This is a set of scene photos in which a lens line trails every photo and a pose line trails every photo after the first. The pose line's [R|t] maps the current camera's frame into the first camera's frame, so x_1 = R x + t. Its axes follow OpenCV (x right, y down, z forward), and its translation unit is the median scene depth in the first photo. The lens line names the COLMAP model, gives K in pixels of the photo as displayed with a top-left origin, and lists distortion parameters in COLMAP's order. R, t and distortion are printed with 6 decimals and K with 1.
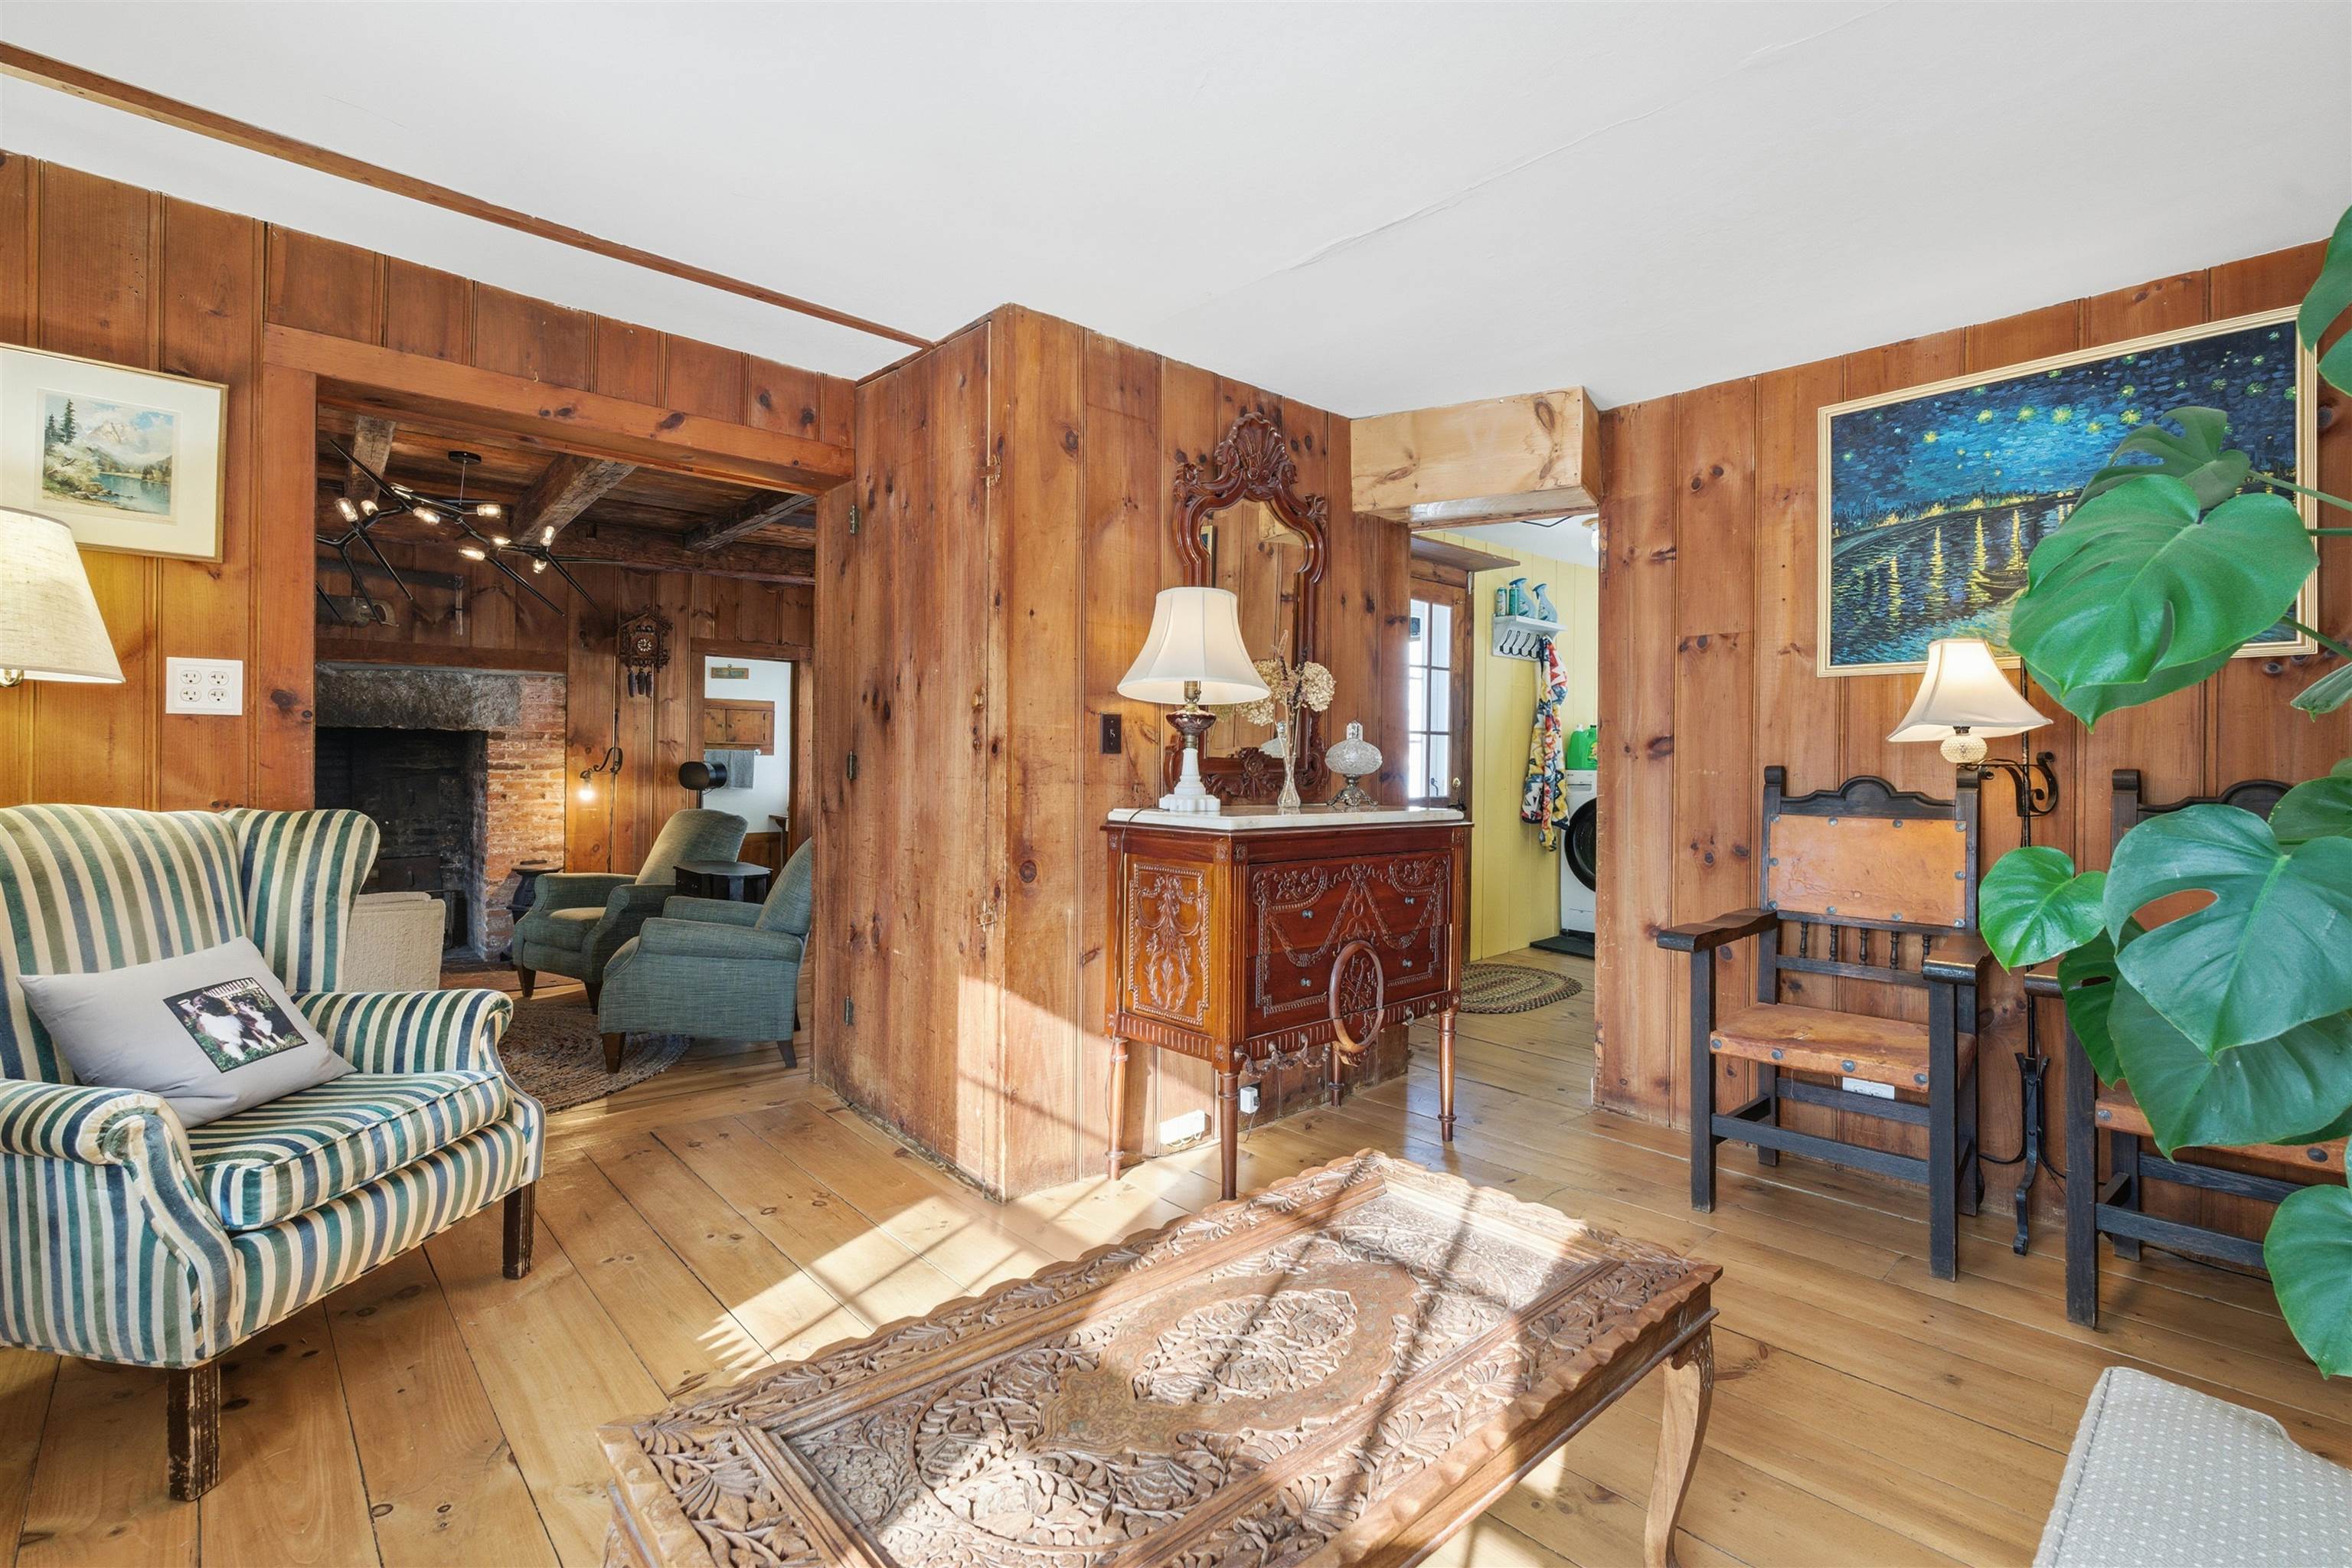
lens RADIAL K [[1043.6, 0, 1177.9], [0, 1043.6, 768.8], [0, 0, 1]] dist [0.001820, -0.000153]
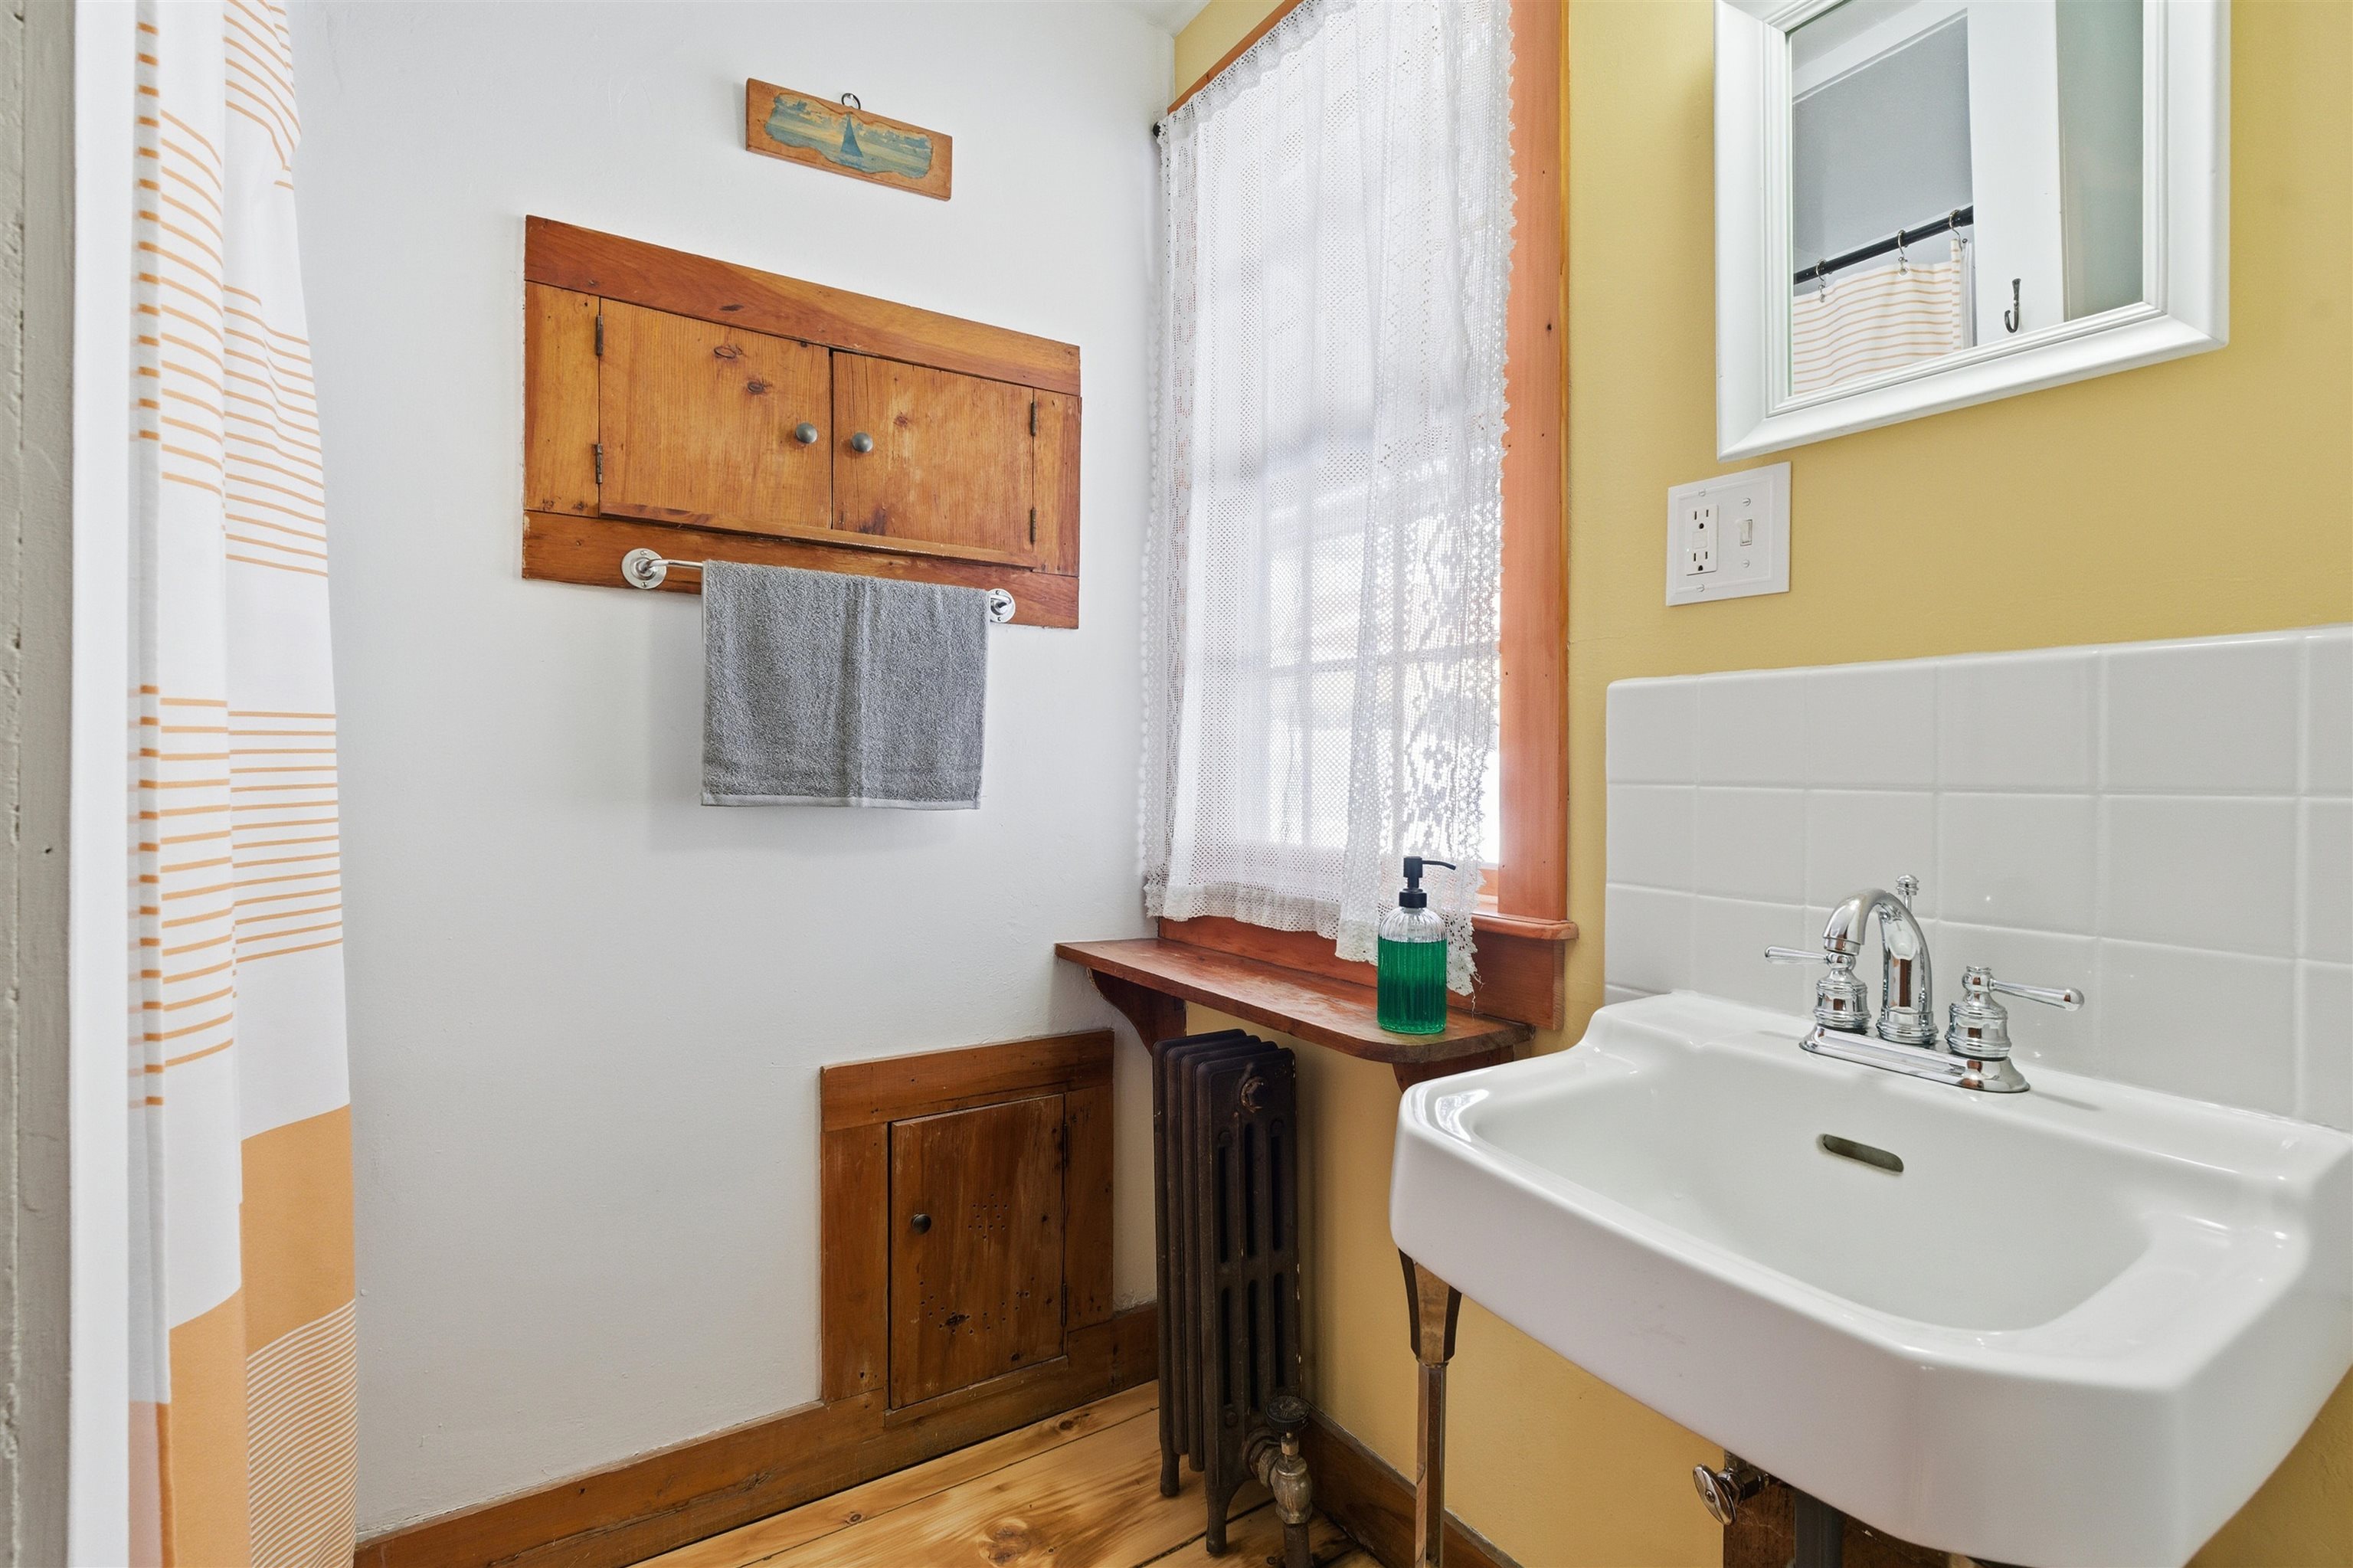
lens RADIAL K [[1109.9, 0, 1177.4], [0, 1109.9, 778.3], [0, 0, 1]] dist [0.000509, 0.000015]
pose [[0.985094, -0.009777, -0.171741, -0.348166], [0.011104, 0.999915, 0.006772, 0.013469], [0.171660, -0.008578, 0.985119, 0.834811]]
